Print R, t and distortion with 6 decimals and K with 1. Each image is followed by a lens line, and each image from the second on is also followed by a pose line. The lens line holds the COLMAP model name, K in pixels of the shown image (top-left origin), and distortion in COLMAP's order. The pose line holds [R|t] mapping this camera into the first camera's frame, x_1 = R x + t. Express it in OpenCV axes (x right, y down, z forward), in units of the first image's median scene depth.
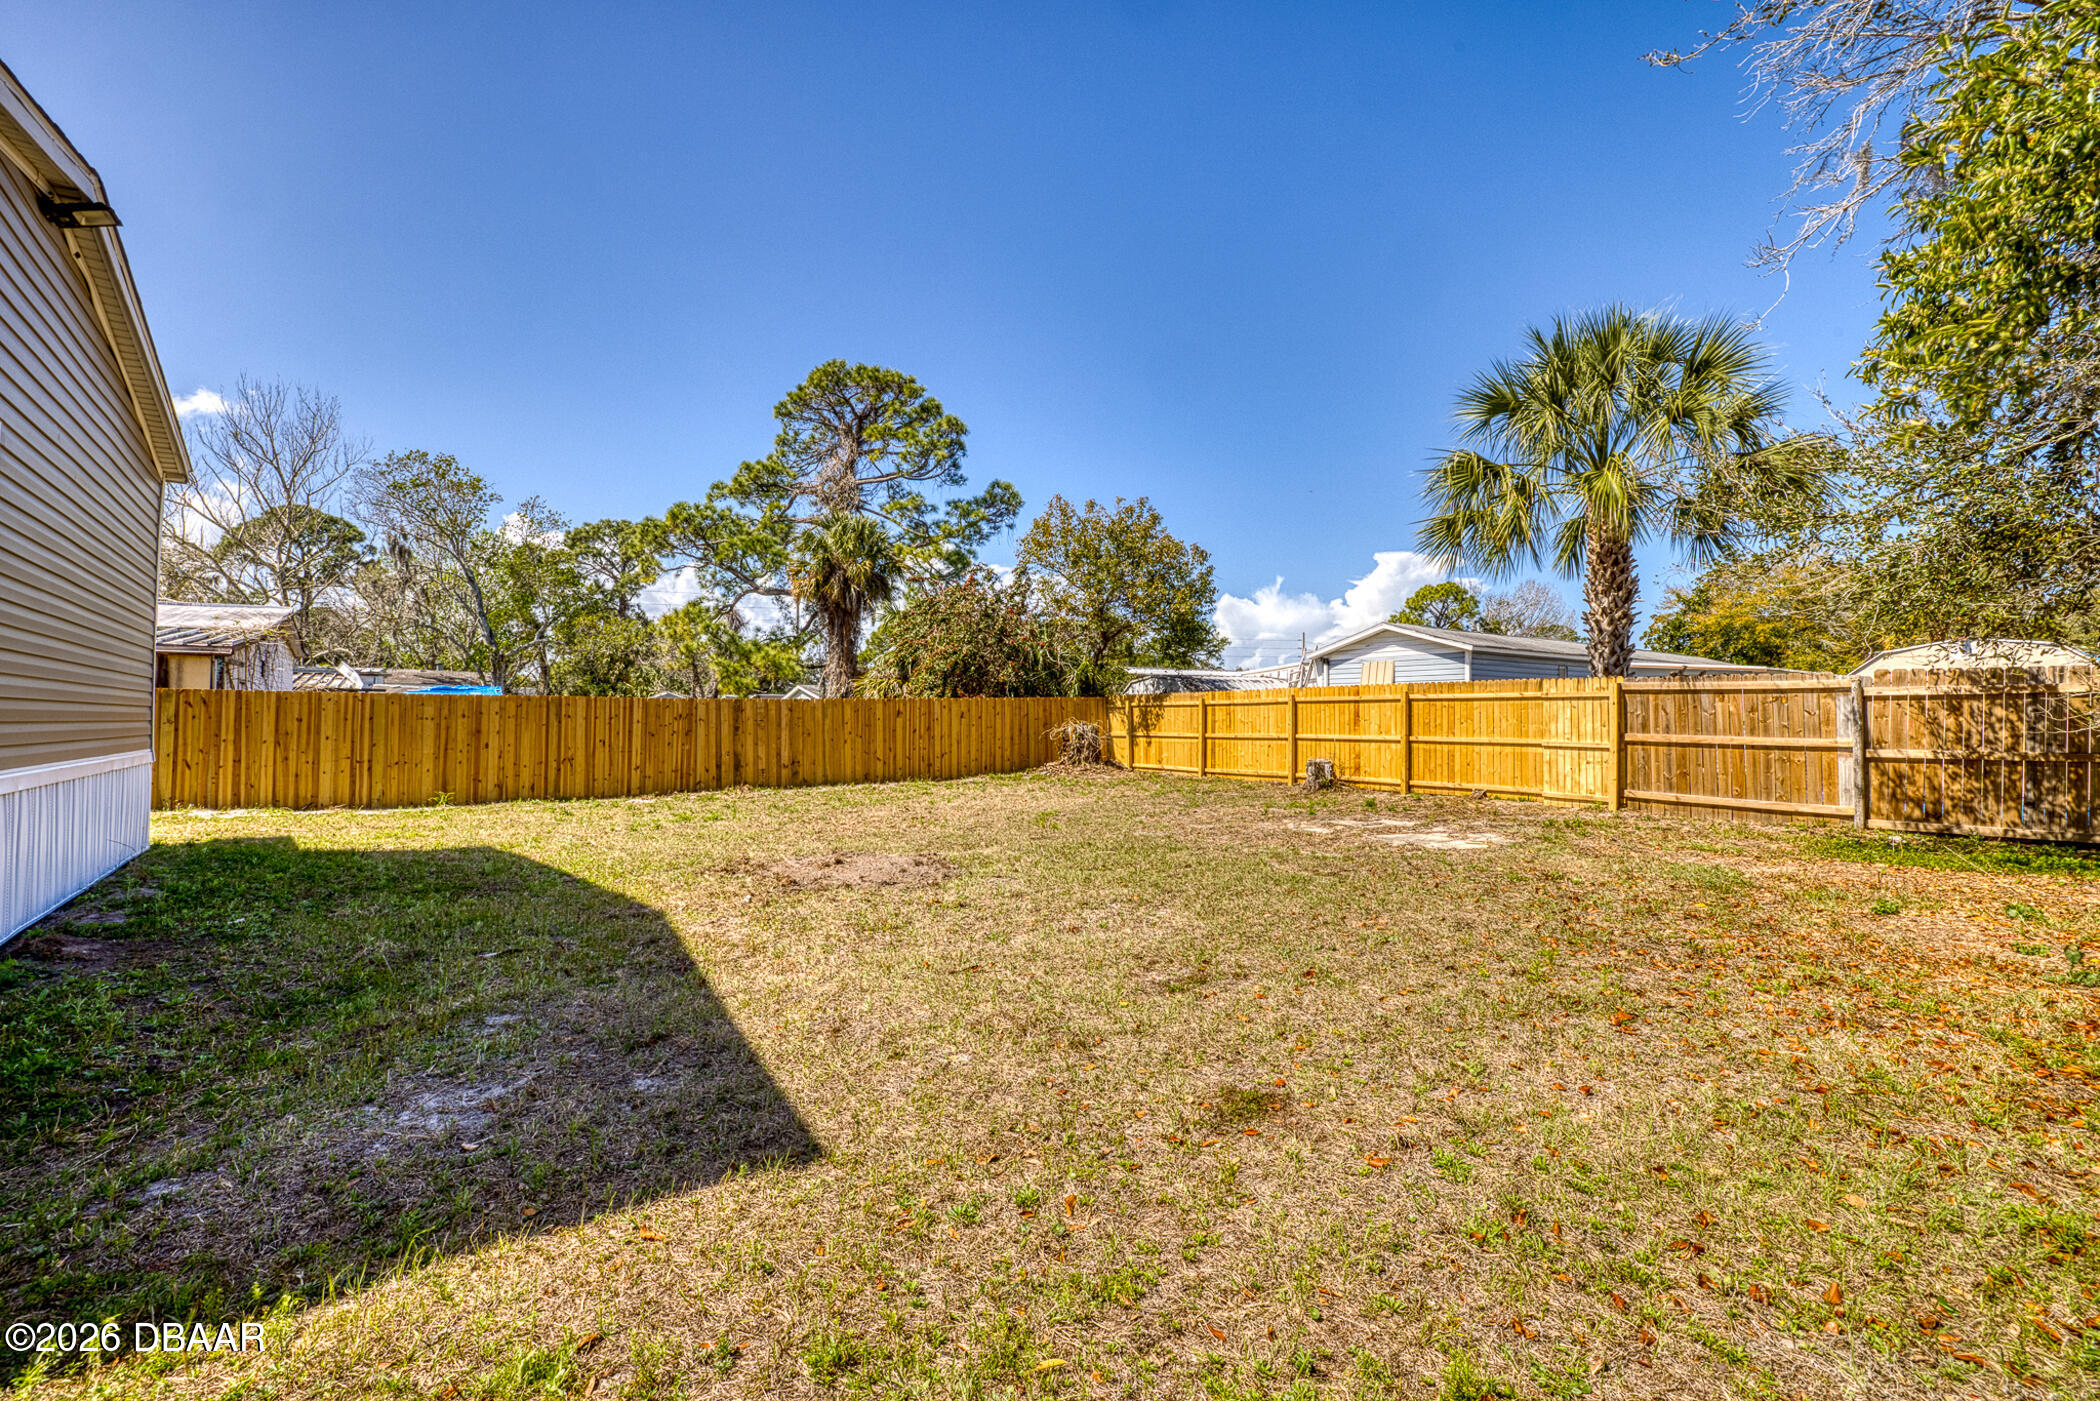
lens RADIAL K [[926.2, 0, 1041.9], [0, 926.2, 700.8], [0, 0, 1]] dist [0.001991, 0.000361]
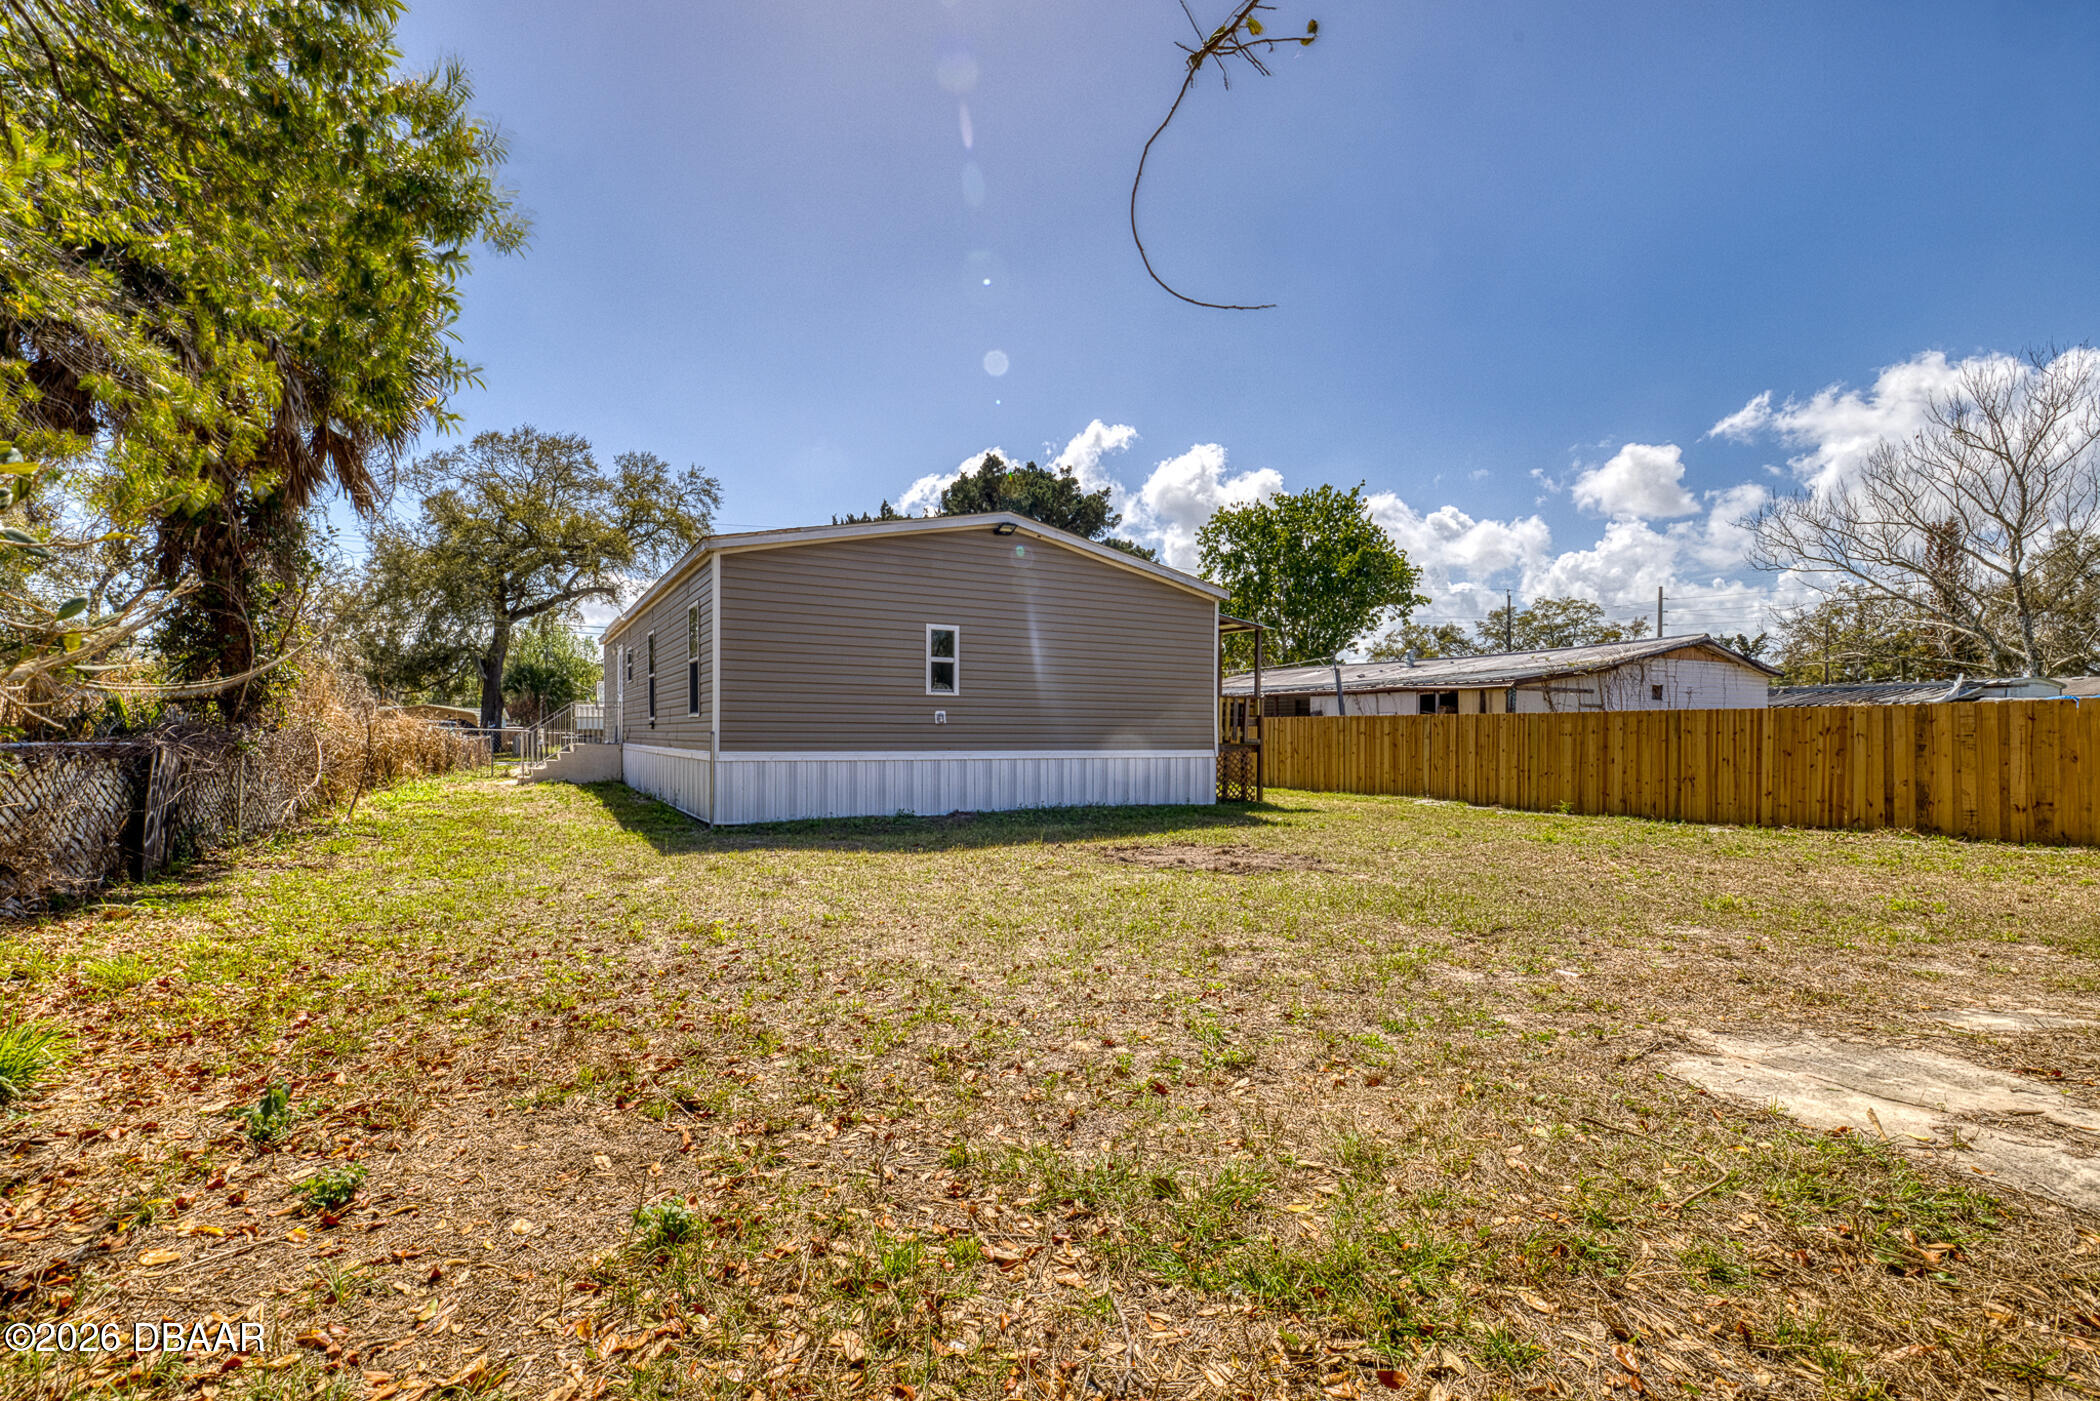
lens RADIAL K [[926.2, 0, 1050.1], [0, 926.2, 712.8], [0, 0, 1]] dist [0.001991, 0.000361]
pose [[-0.099679, -0.027904, -0.994628, 0.464597], [0.018622, 0.999379, -0.029903, 0.014124], [0.994845, -0.021503, -0.099097, 0.466417]]
